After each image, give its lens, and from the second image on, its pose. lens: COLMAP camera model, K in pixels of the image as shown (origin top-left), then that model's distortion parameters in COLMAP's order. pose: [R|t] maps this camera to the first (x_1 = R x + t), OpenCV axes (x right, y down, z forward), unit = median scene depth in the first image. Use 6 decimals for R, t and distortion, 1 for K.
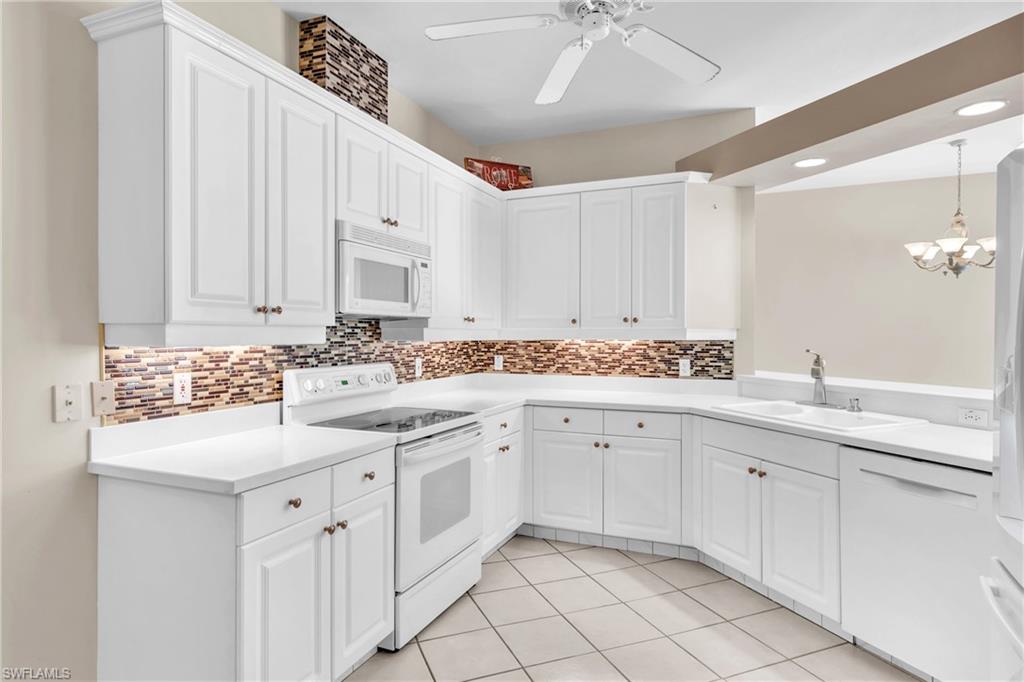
lens RADIAL K [[551.9, 0, 512.0], [0, 551.9, 341.0], [0, 0, 1]] dist [0.003194, 0.000913]
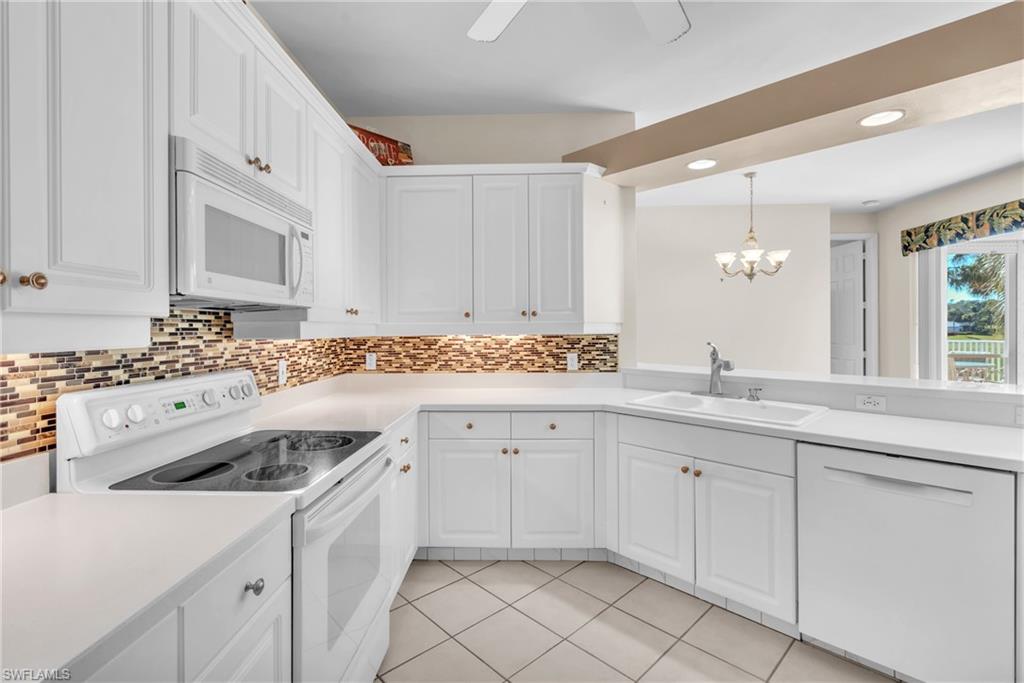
lens RADIAL K [[468.5, 0, 513.9], [0, 468.5, 332.0], [0, 0, 1]] dist [-0.002575, 0.000076]
pose [[0.932762, -0.007882, 0.360405, -0.105042], [0.010181, 0.999938, -0.004481, -0.003311], [-0.360348, 0.007849, 0.932785, 0.269847]]
